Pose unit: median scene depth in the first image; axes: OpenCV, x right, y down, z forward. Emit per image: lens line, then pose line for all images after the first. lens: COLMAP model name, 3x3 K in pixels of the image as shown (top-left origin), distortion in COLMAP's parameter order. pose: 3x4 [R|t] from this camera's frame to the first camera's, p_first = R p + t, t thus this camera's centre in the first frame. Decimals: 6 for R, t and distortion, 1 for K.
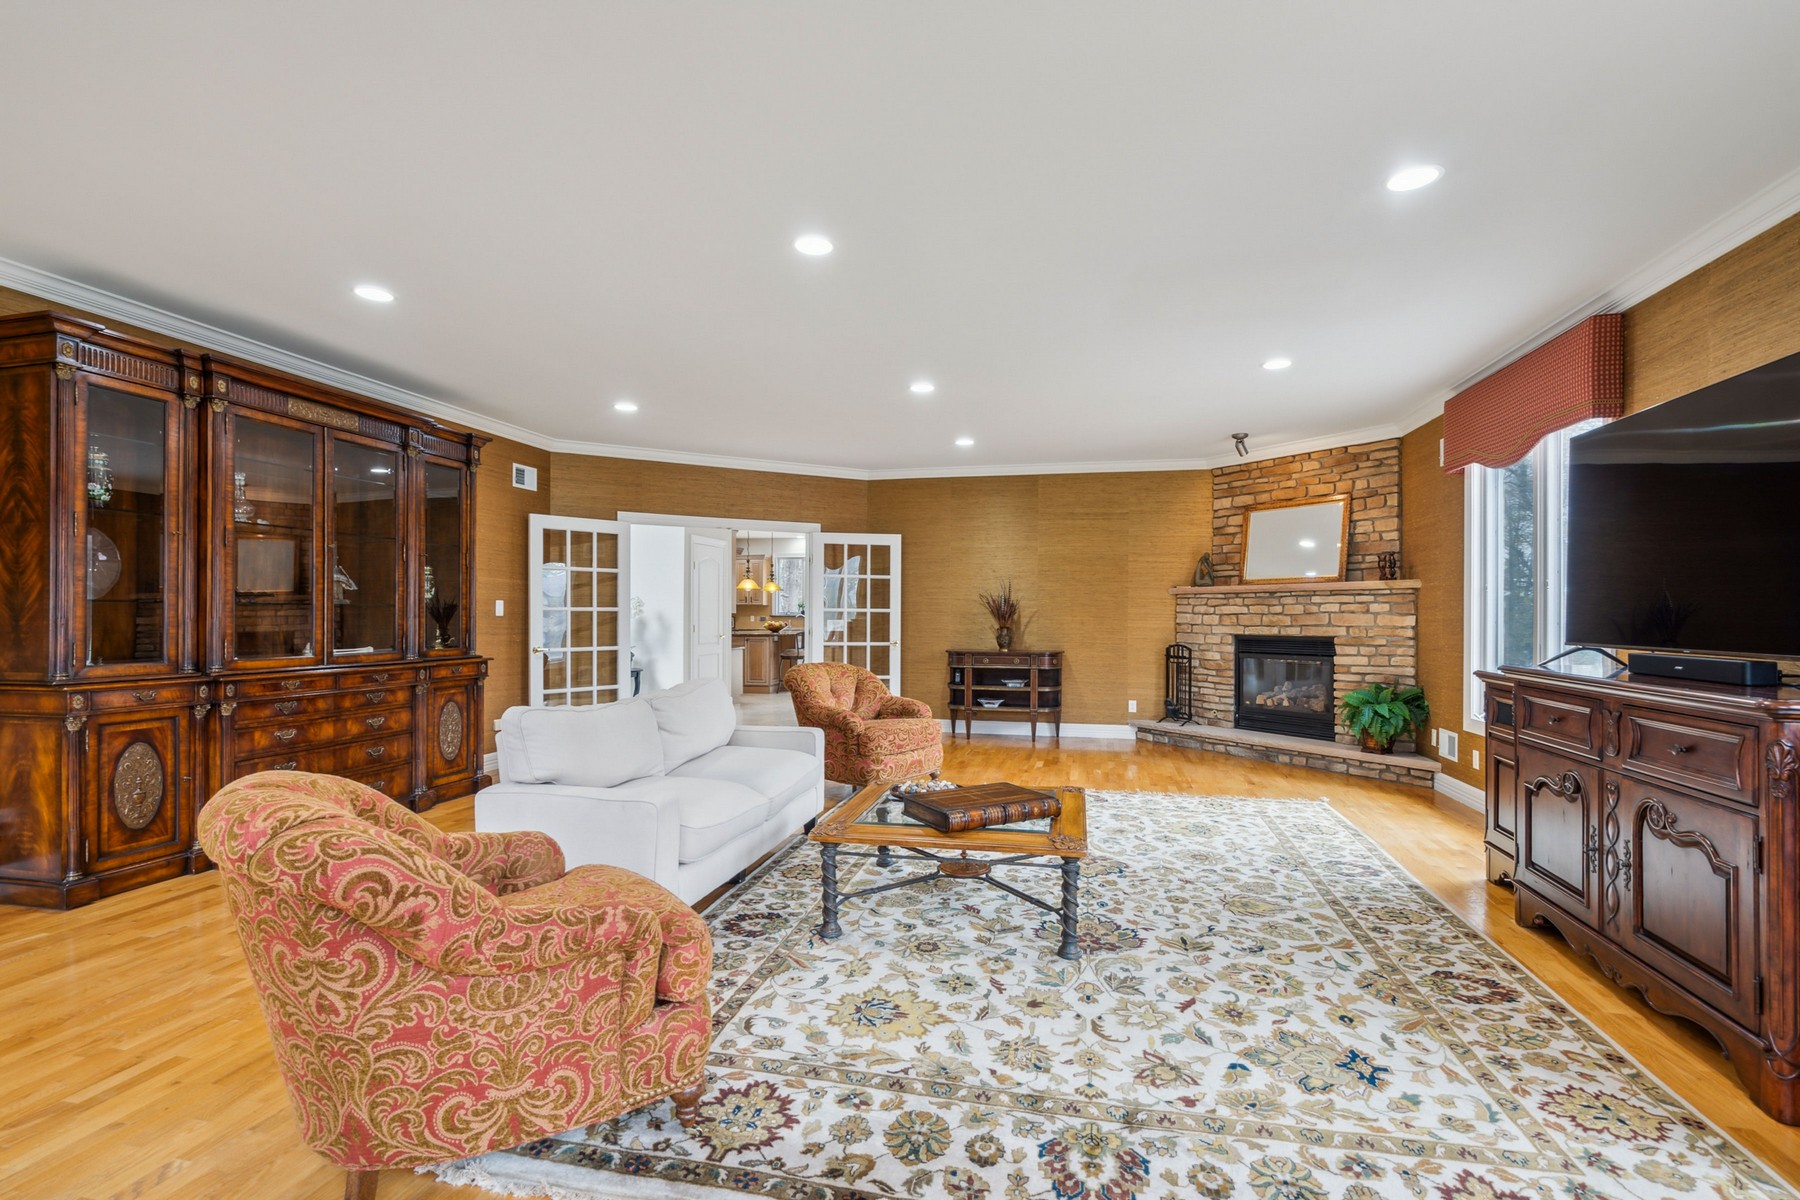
lens RADIAL K [[833.4, 0, 894.5], [0, 833.4, 611.7], [0, 0, 1]] dist [-0.010865, 0.007717]
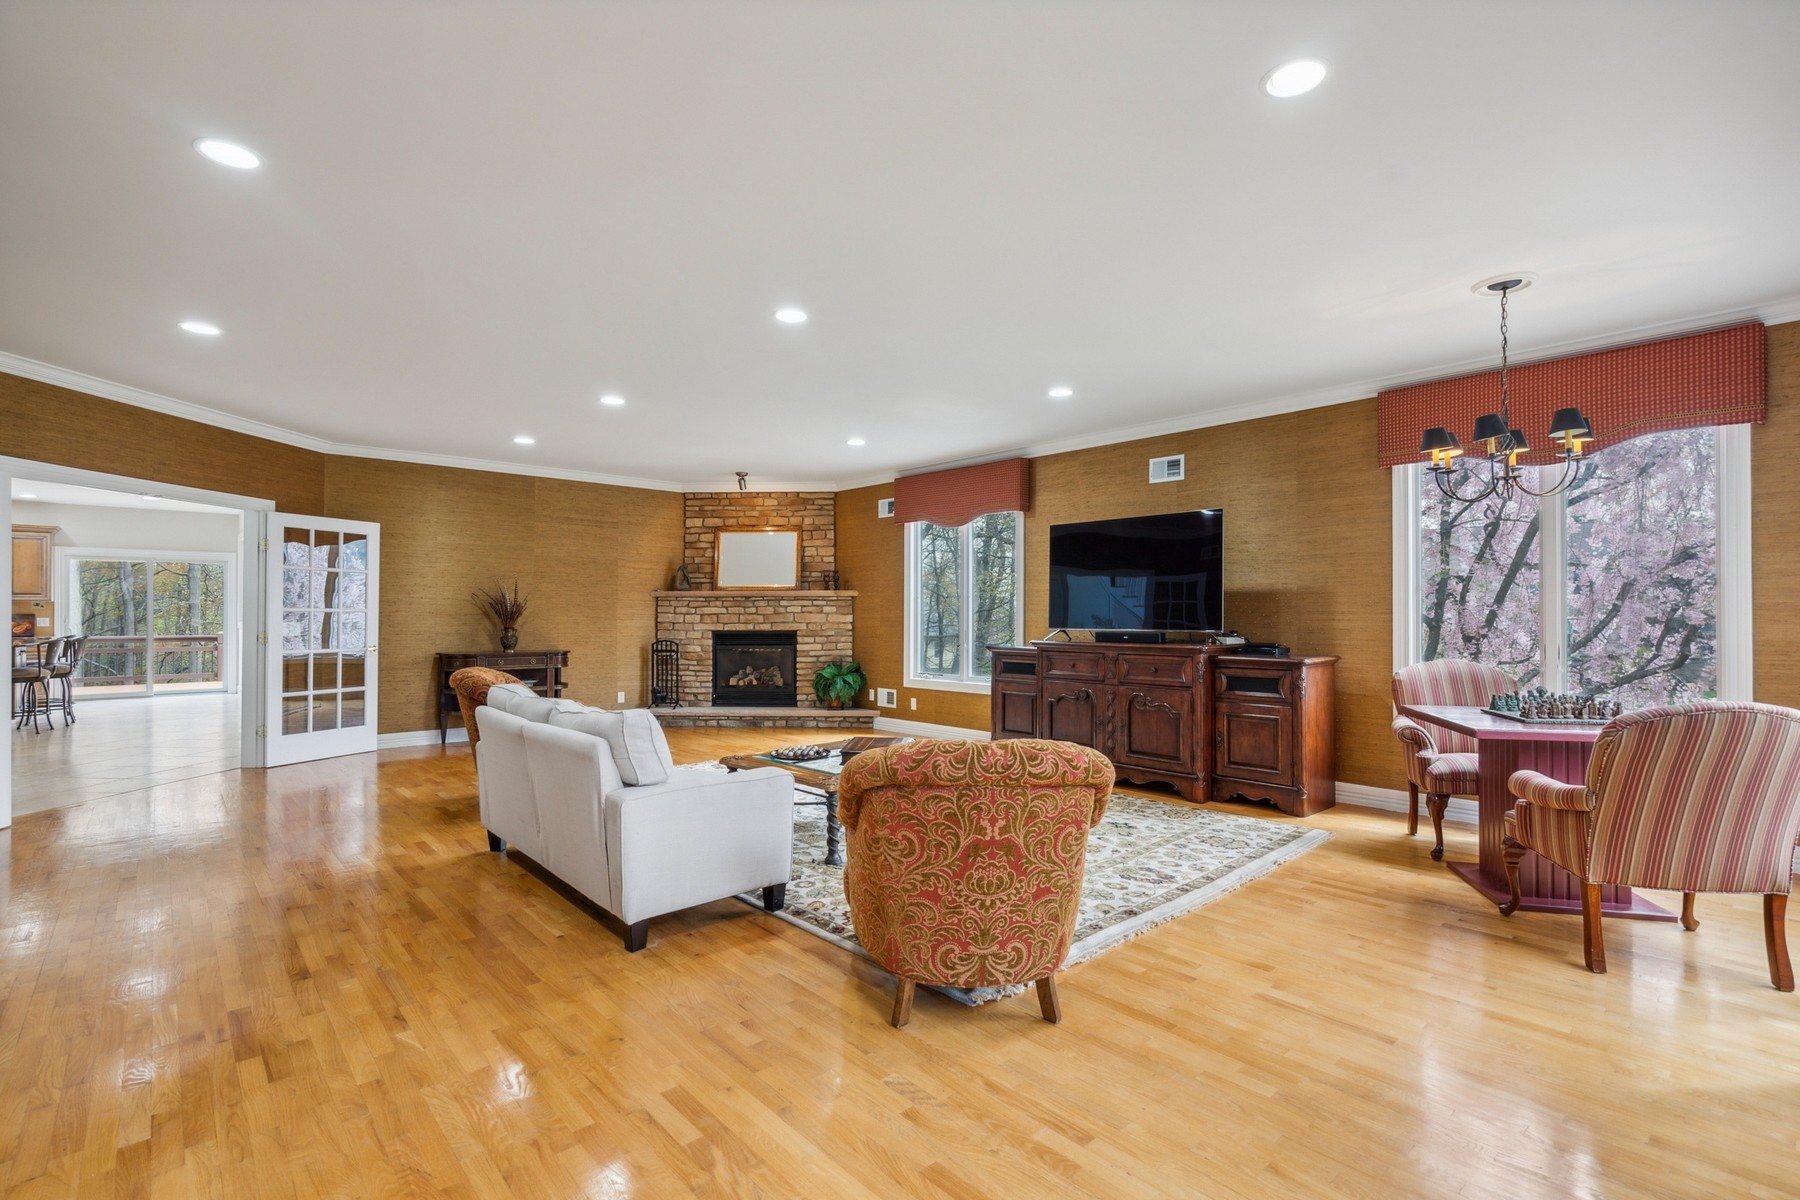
lens RADIAL K [[833.4, 0, 894.5], [0, 833.4, 611.7], [0, 0, 1]] dist [-0.010865, 0.007717]
pose [[0.565724, -0.000183, 0.824594, -0.507041], [-0.000674, 1.000000, 0.000685, -0.001753], [-0.824594, -0.000944, 0.565724, 0.087265]]
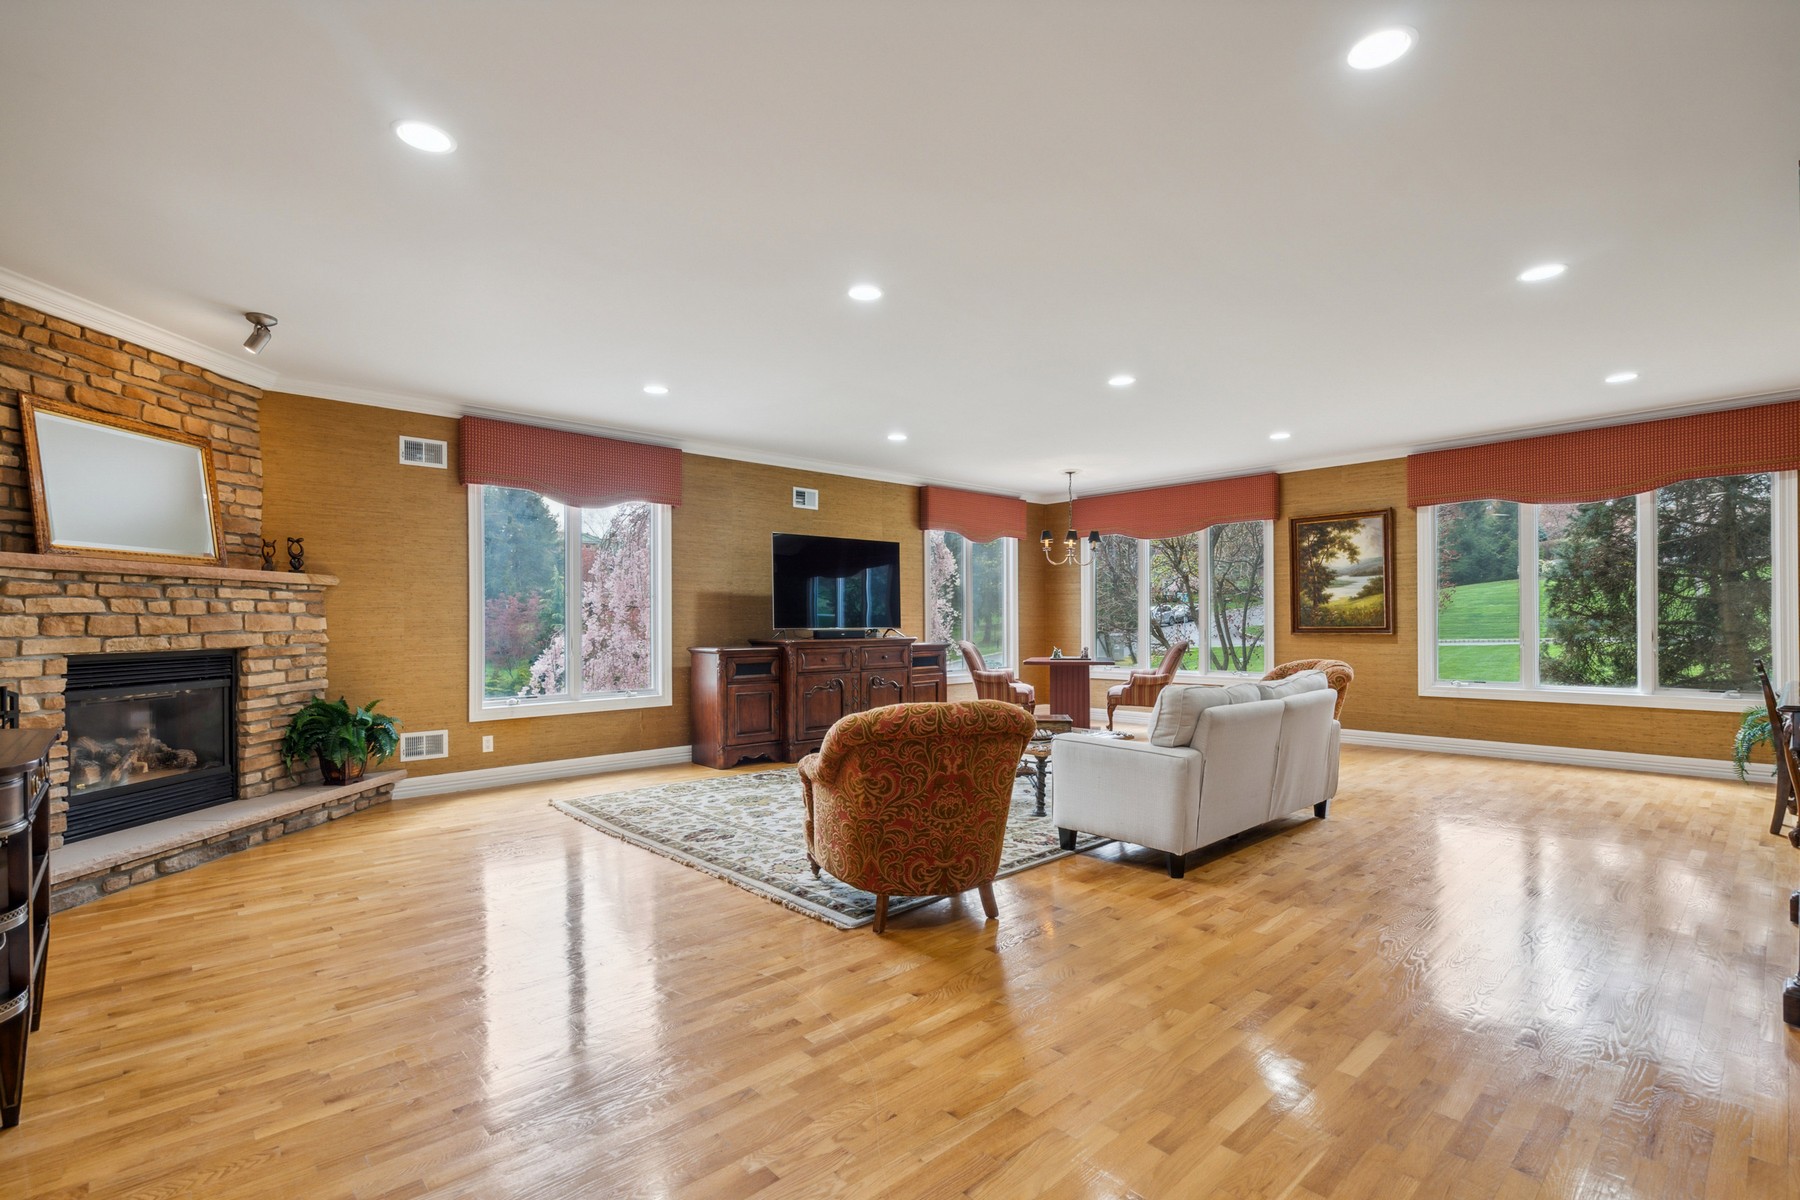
lens RADIAL K [[832.9, 0, 907.7], [0, 832.9, 625.5], [0, 0, 1]] dist [0.000722, 0.000446]
pose [[-0.833289, 0.000181, 0.552837, -0.314474], [0.003137, 0.999985, 0.004402, 0.009973], [-0.552829, 0.005402, -0.833278, 1.256338]]
